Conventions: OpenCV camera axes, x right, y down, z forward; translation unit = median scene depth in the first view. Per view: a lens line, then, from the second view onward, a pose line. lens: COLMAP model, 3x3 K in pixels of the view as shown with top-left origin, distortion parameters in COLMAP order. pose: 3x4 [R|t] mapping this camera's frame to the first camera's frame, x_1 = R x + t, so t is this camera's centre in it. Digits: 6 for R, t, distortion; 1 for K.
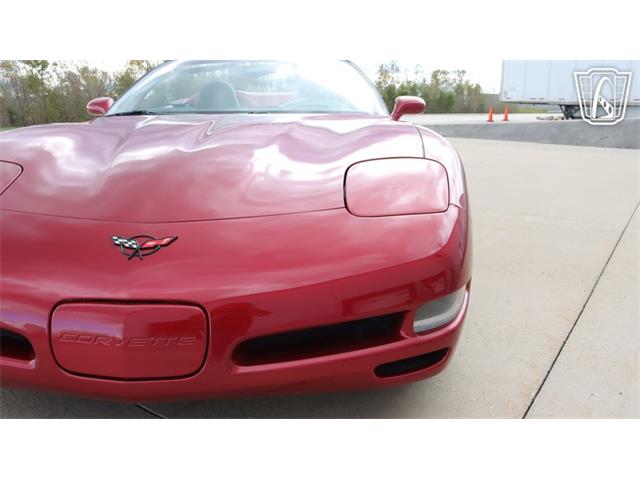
lens RADIAL K [[540.3, 0, 320.0], [0, 540.3, 240.0], [0, 0, 1]] dist [-0.163347, 0.145719]
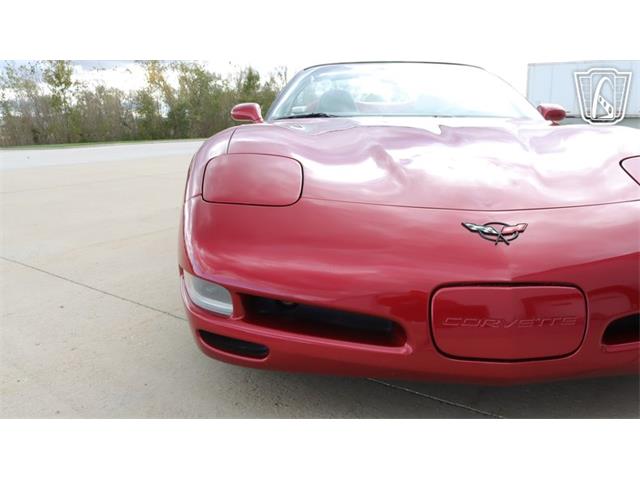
lens RADIAL K [[540.3, 0, 320.0], [0, 540.3, 240.0], [0, 0, 1]] dist [-0.163347, 0.145719]
pose [[0.999739, -0.005635, -0.022153, -0.489218], [0.004969, 0.999537, -0.030007, 0.041474], [0.022312, 0.029889, 0.999304, -0.025199]]
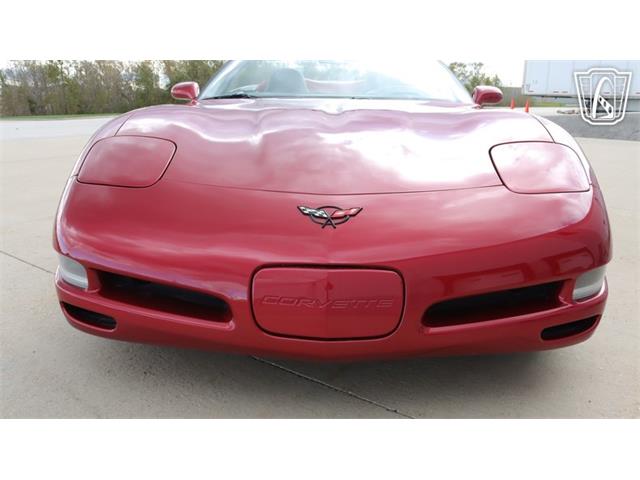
lens RADIAL K [[540.3, 0, 320.0], [0, 540.3, 240.0], [0, 0, 1]] dist [-0.163347, 0.145719]
pose [[0.999654, 0.013957, -0.022277, -0.246548], [-0.013619, 0.999791, 0.015262, 0.032472], [0.022486, -0.014953, 0.999635, -0.059983]]
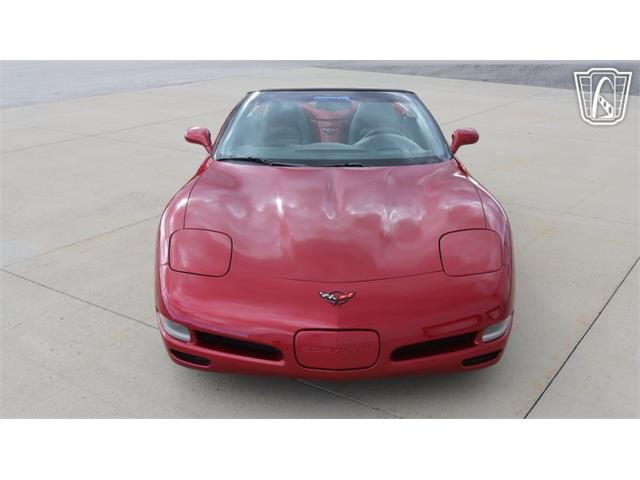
lens RADIAL K [[701.3, 0, 320.0], [0, 701.3, 240.0], [0, 0, 1]] dist [-0.117325, 0.140263]
pose [[0.999988, -0.004338, 0.002094, -0.297355], [0.004167, 0.997124, 0.075670, -0.276727], [-0.002416, -0.075660, 0.997131, -1.041459]]
